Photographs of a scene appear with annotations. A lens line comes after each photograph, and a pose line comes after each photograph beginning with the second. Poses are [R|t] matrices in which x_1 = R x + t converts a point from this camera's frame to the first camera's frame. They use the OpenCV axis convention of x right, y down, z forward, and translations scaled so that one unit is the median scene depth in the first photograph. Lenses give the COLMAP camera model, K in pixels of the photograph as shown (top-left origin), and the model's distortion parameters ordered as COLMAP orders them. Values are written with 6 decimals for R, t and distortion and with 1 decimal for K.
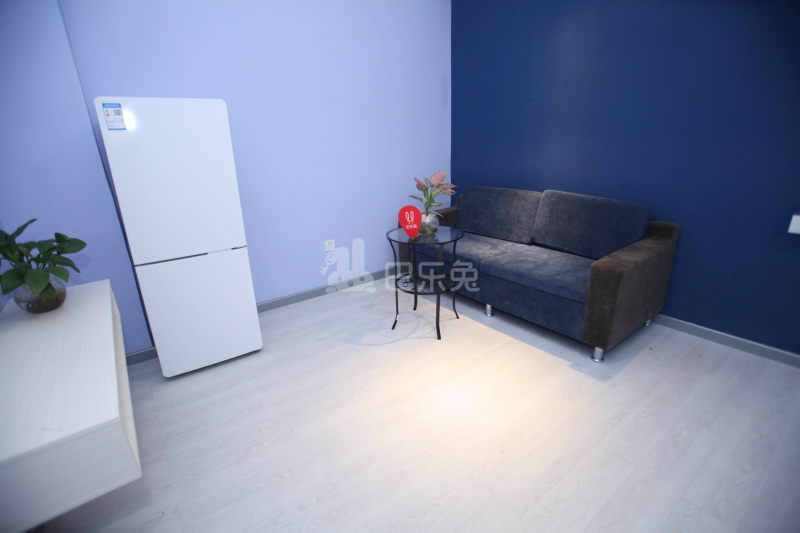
lens RADIAL K [[388.9, 0, 401.9], [0, 388.9, 270.3], [0, 0, 1]] dist [-0.090085, 0.049715]
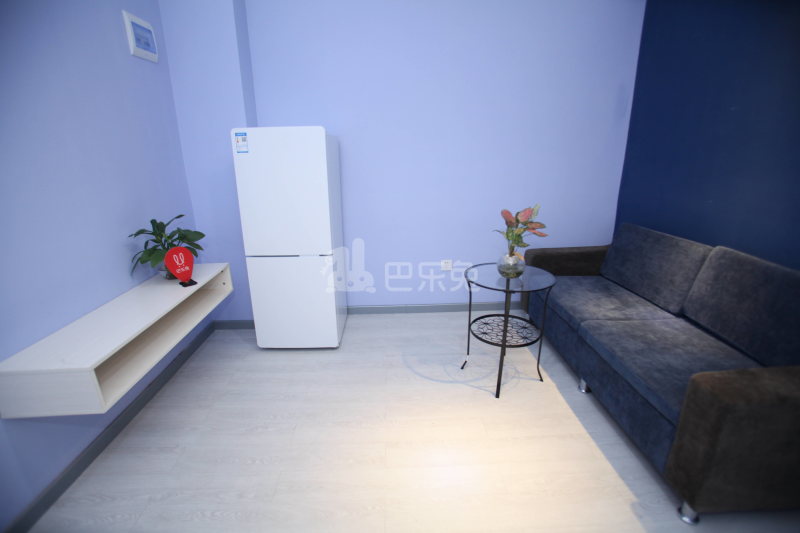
lens RADIAL K [[388.9, 0, 401.9], [0, 388.9, 270.3], [0, 0, 1]] dist [-0.090085, 0.049715]
pose [[0.815640, 0.194220, -0.544987, 0.322637], [-0.197645, 0.978838, 0.053033, -0.100453], [0.543754, 0.064458, 0.836766, 0.141762]]
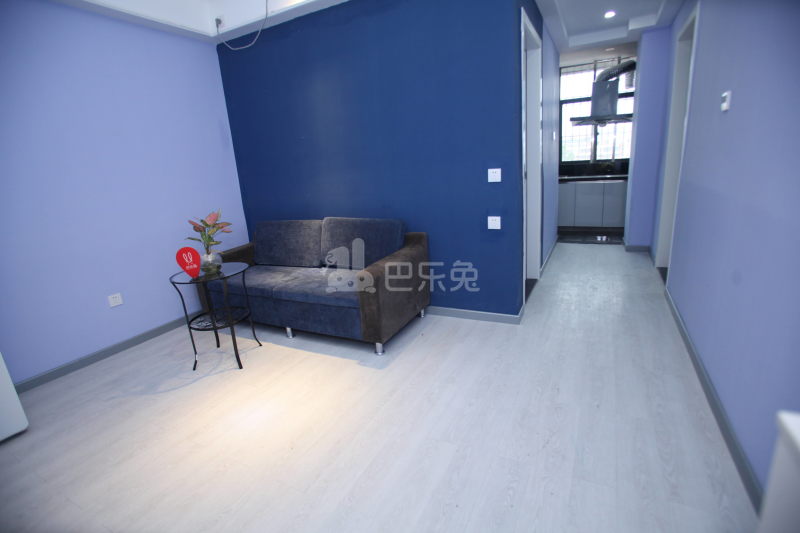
lens RADIAL K [[388.9, 0, 401.9], [0, 388.9, 270.3], [0, 0, 1]] dist [-0.090085, 0.049715]
pose [[0.905676, -0.151398, 0.396018, 0.117737], [0.183532, 0.982015, -0.044306, 0.040909], [-0.382188, 0.112809, 0.917173, -0.136528]]
